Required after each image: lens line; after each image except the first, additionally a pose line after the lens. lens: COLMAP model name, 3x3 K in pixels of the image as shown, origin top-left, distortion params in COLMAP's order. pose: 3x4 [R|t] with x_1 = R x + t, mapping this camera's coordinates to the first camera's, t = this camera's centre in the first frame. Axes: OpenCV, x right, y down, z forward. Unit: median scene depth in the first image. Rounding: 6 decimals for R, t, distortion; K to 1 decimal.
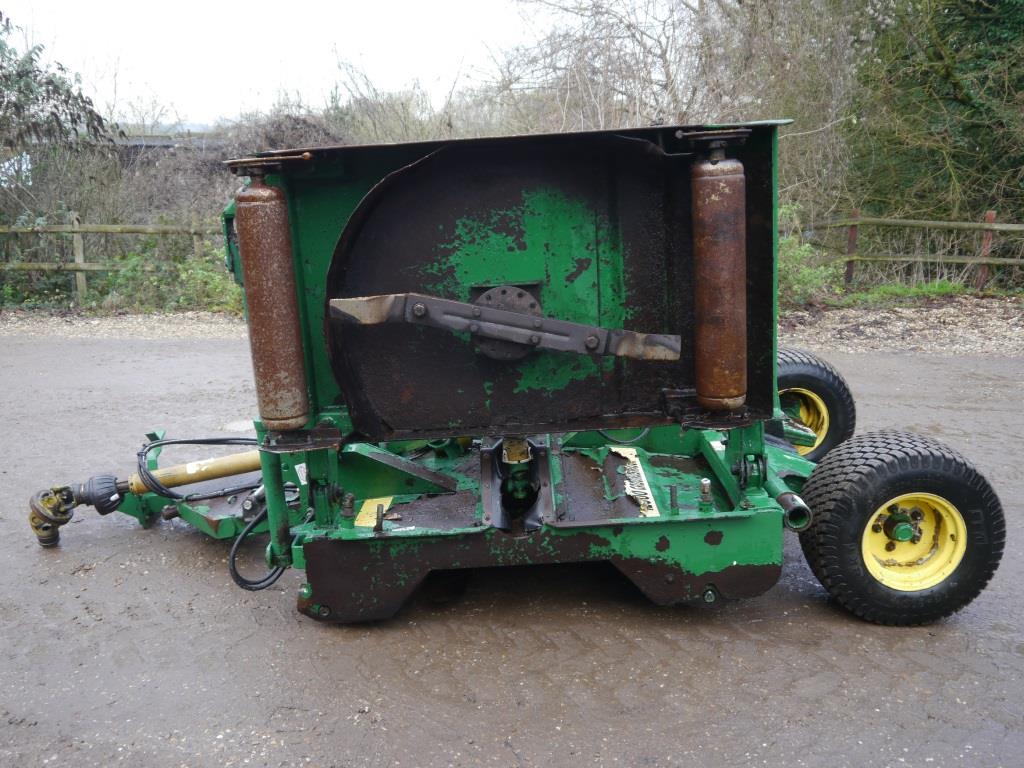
lens RADIAL K [[952.0, 0, 516.2], [0, 952.0, 381.6], [0, 0, 1]] dist [-0.000280, 0.000000]
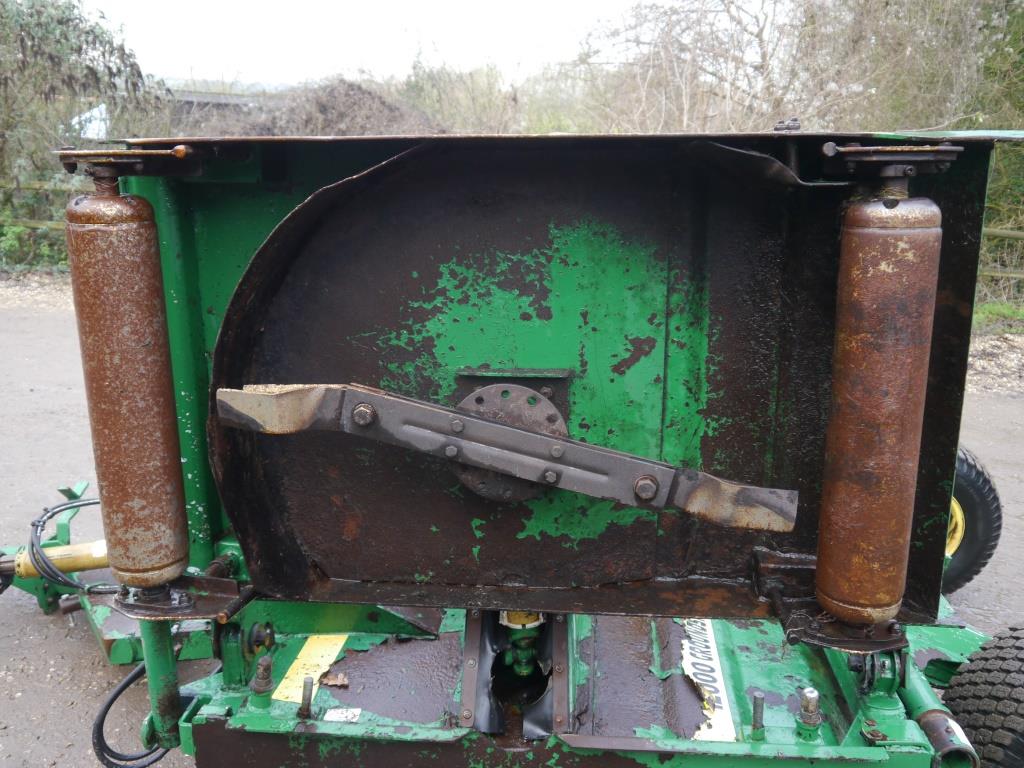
lens RADIAL K [[952.0, 0, 508.2], [0, 952.0, 386.5], [0, 0, 1]] dist [-0.000280, 0.000000]
pose [[0.994776, 0.072820, -0.071534, 0.028366], [-0.070626, 0.996966, 0.032736, -0.105674], [0.073700, -0.027513, 0.996901, 0.357288]]
